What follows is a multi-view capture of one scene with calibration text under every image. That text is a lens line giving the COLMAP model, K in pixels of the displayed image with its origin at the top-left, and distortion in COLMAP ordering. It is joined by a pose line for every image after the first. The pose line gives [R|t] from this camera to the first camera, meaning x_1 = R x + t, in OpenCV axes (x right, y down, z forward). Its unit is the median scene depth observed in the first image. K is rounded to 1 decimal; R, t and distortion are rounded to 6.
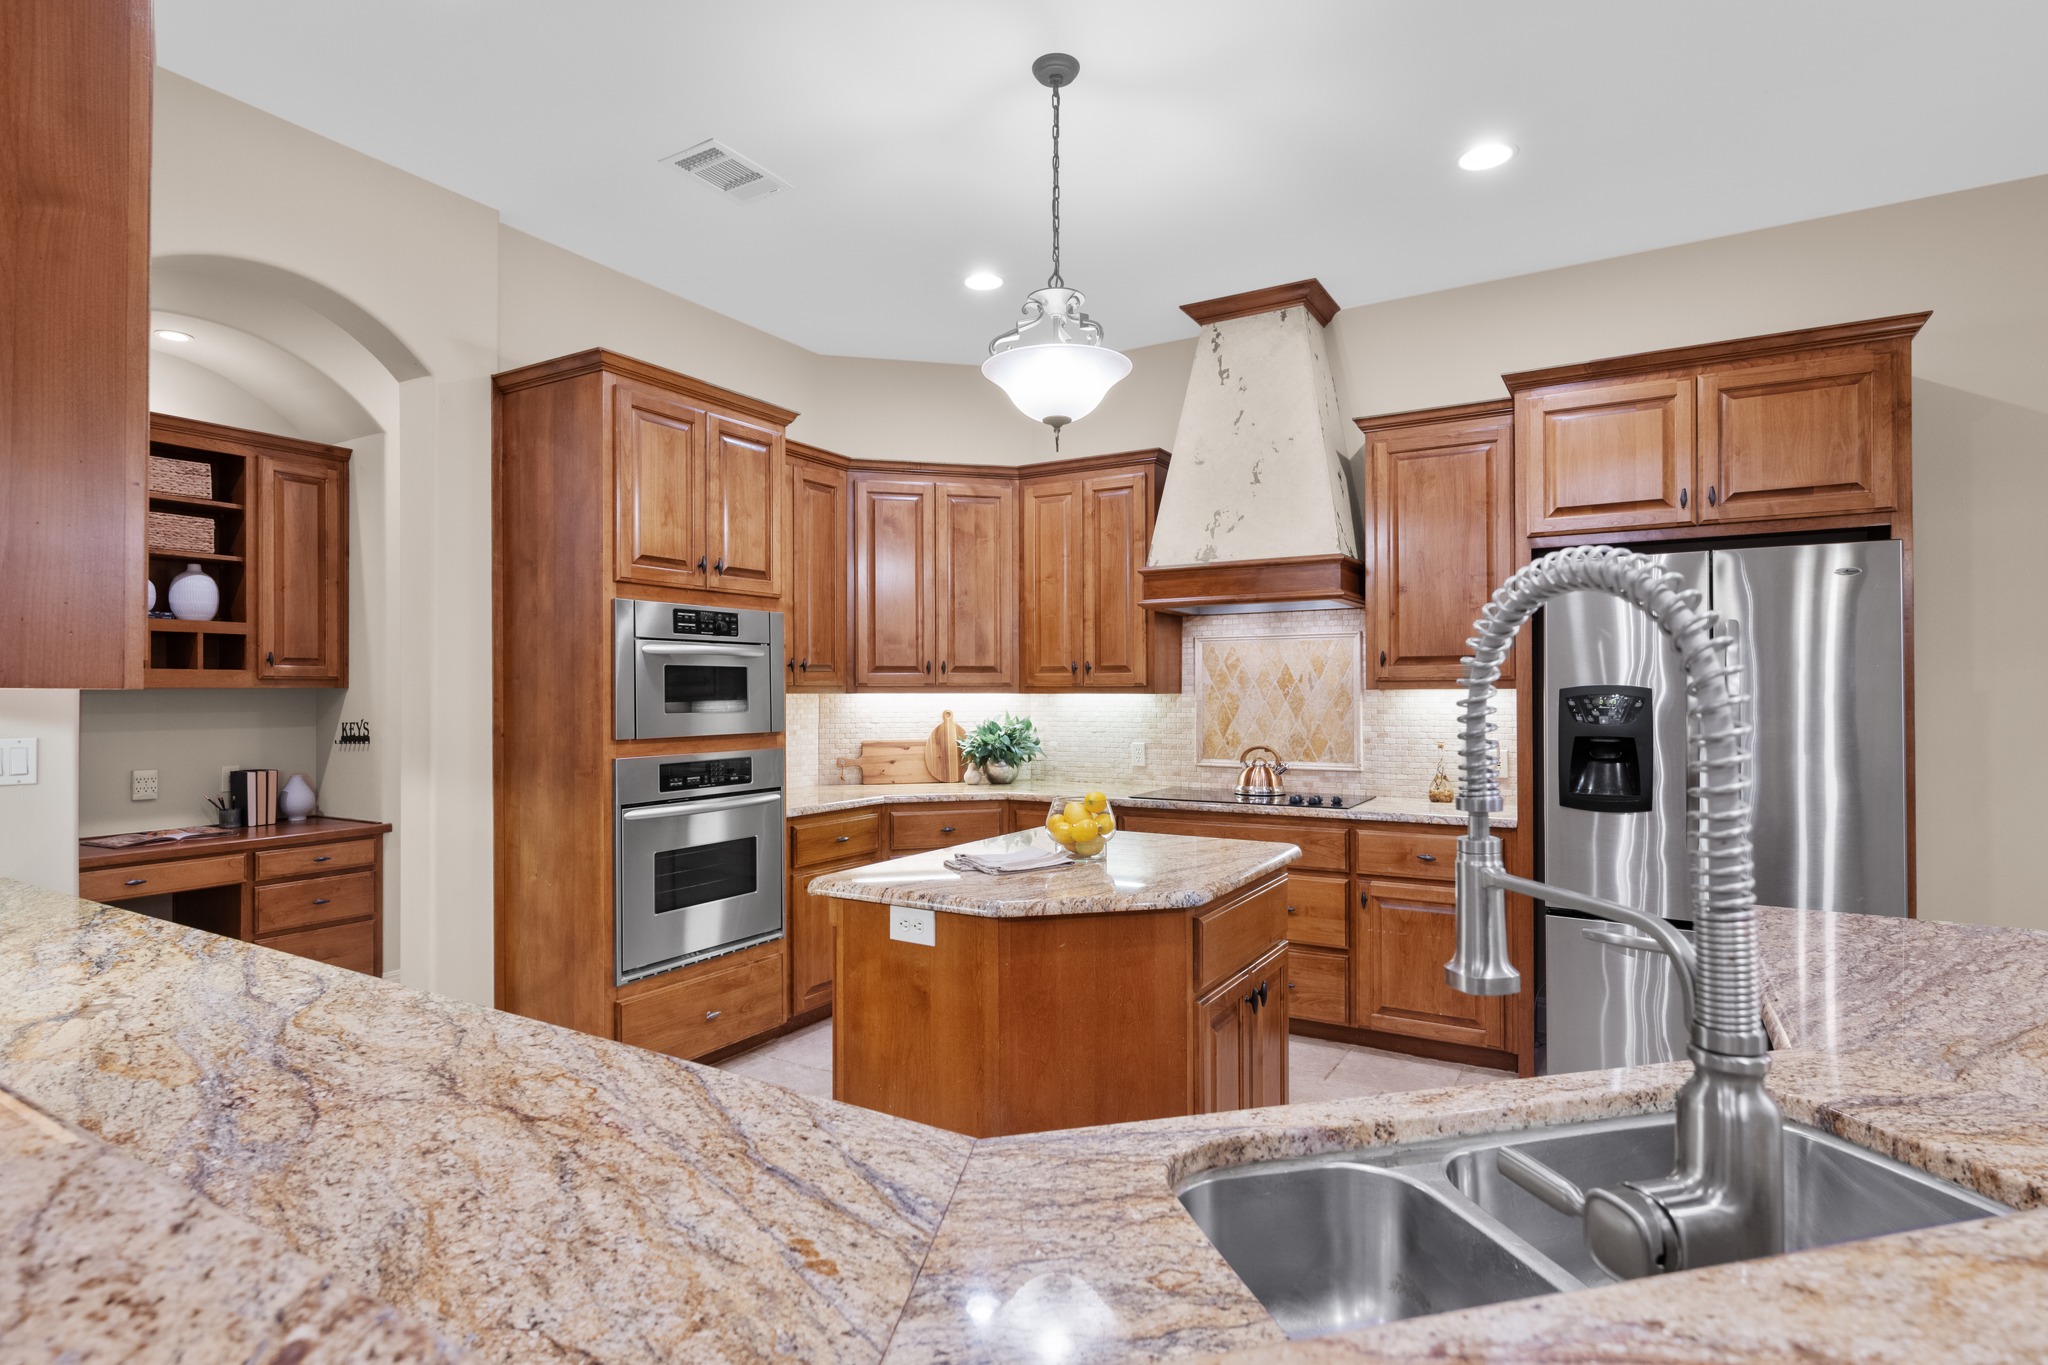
lens RADIAL K [[1049.0, 0, 1027.7], [0, 1049.0, 691.6], [0, 0, 1]] dist [0.003378, 0.000111]
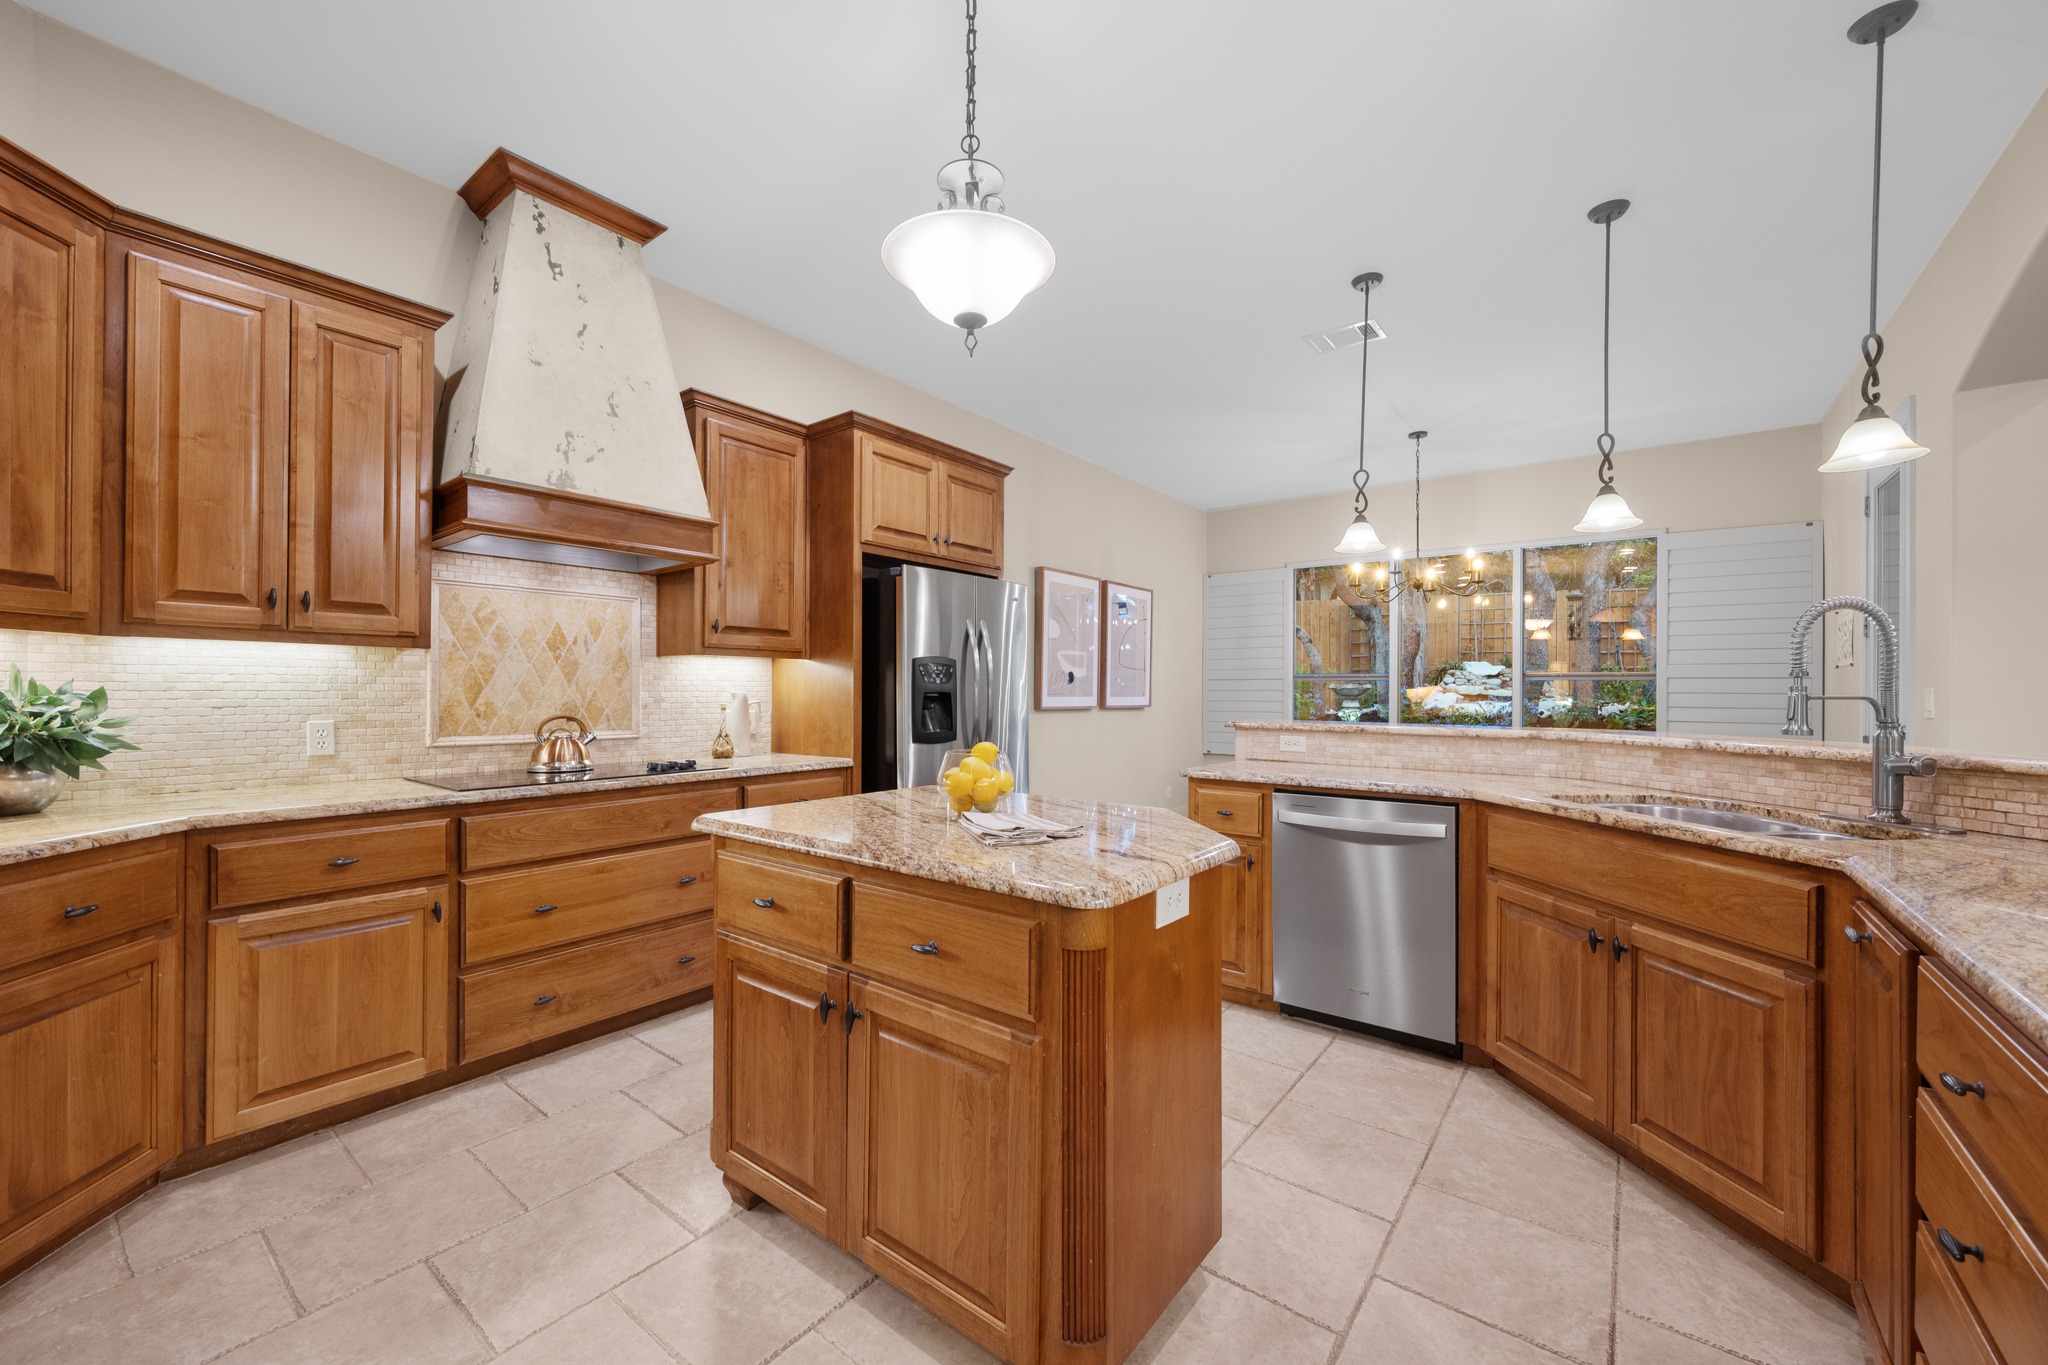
lens RADIAL K [[804.2, 0, 1016.3], [0, 804.2, 685.9], [0, 0, 1]] dist [0.010191, -0.000266]
pose [[0.127381, 0.009491, 0.991808, -0.387754], [-0.006137, 0.999943, -0.008780, 0.030982], [-0.991835, -0.004968, 0.127432, 0.538036]]
